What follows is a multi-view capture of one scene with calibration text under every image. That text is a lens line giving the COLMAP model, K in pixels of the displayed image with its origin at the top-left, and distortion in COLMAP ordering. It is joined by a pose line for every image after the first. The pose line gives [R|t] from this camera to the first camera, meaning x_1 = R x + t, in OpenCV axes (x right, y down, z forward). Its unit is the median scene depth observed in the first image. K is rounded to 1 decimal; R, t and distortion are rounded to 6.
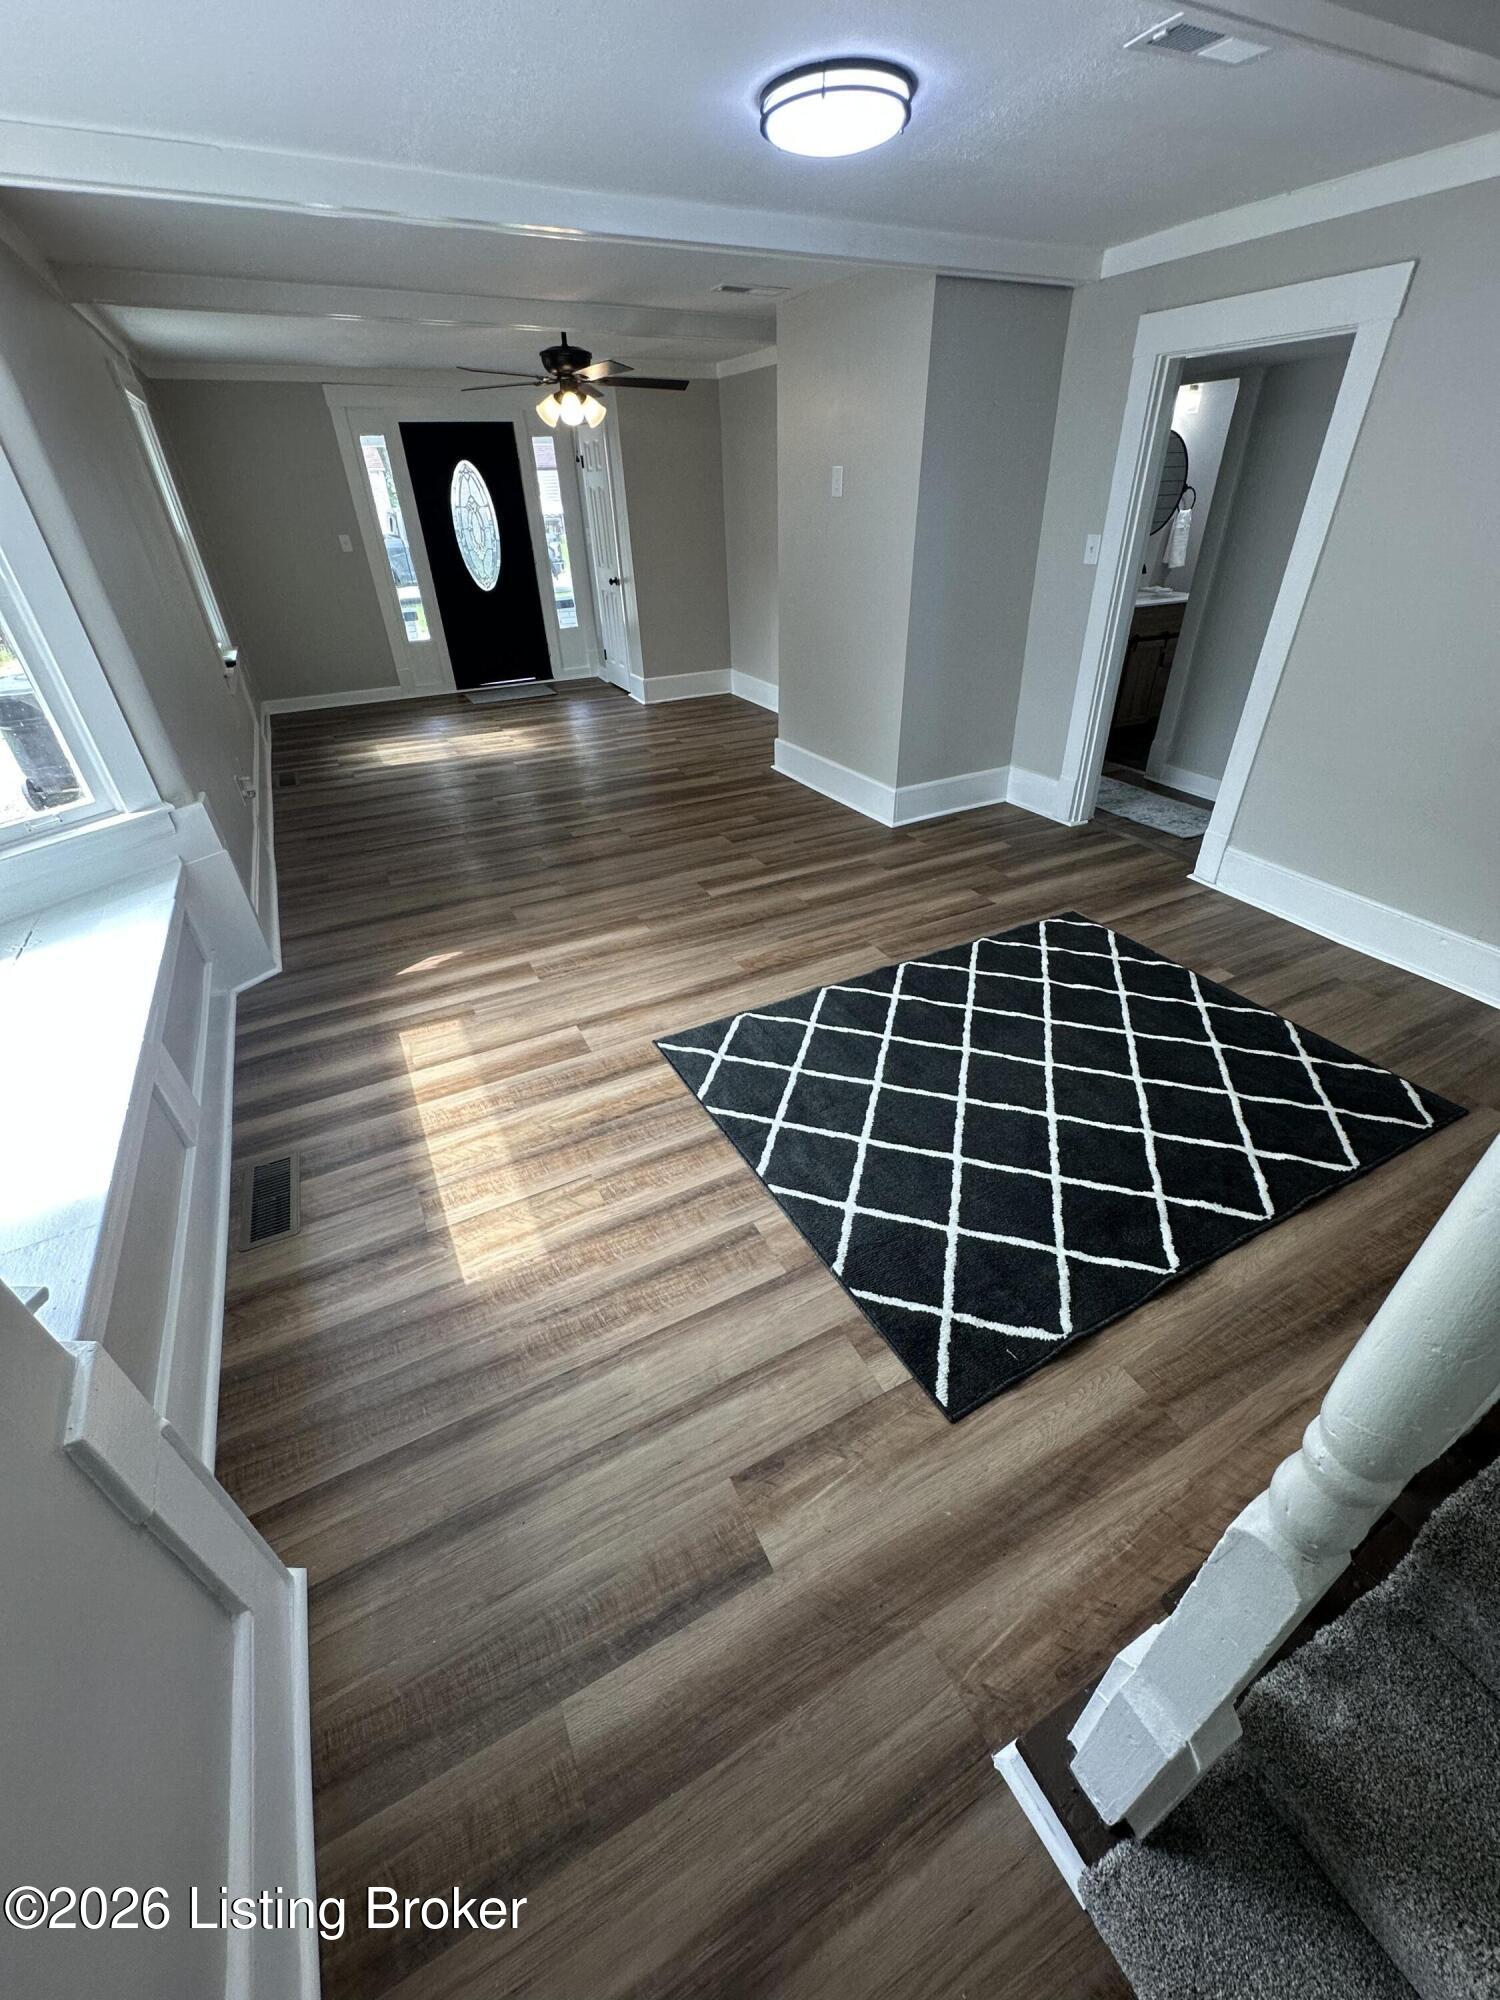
lens RADIAL K [[800.7, 0, 754.0], [0, 800.7, 1005.3], [0, 0, 1]] dist [-0.005477, -0.000018]
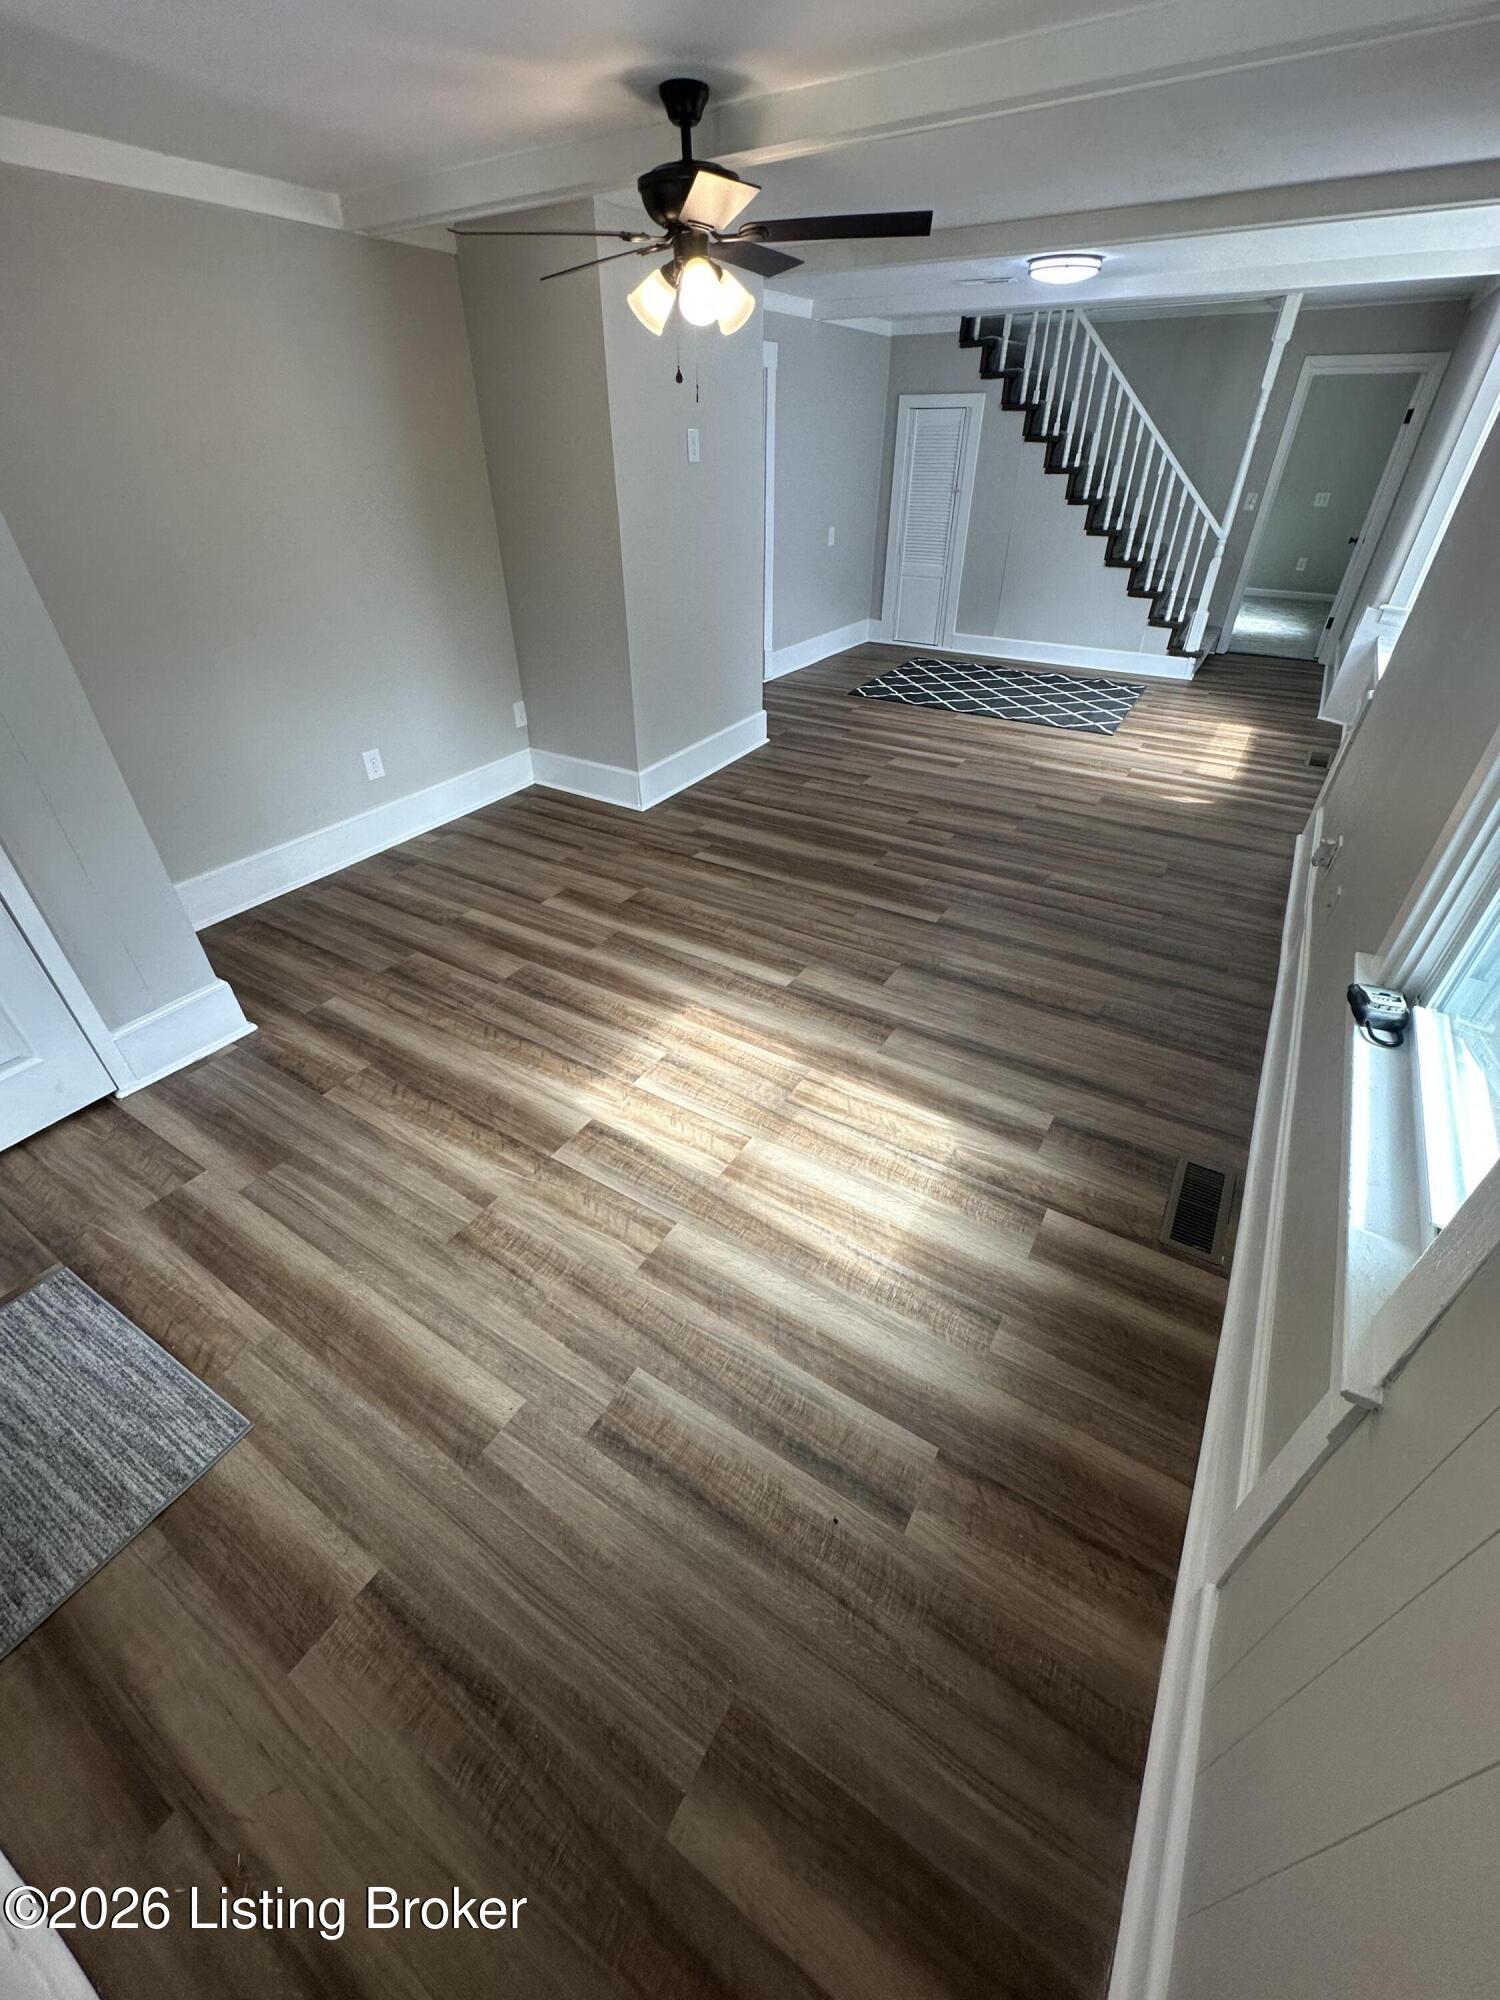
lens RADIAL K [[800.7, 0, 750.5], [0, 800.7, 1002.2], [0, 0, 1]] dist [-0.005477, -0.000018]
pose [[-0.504442, -0.481137, 0.716970, -1.021042], [0.487091, 0.527049, 0.696392, -1.025629], [-0.712938, 0.700519, -0.031508, 1.584284]]
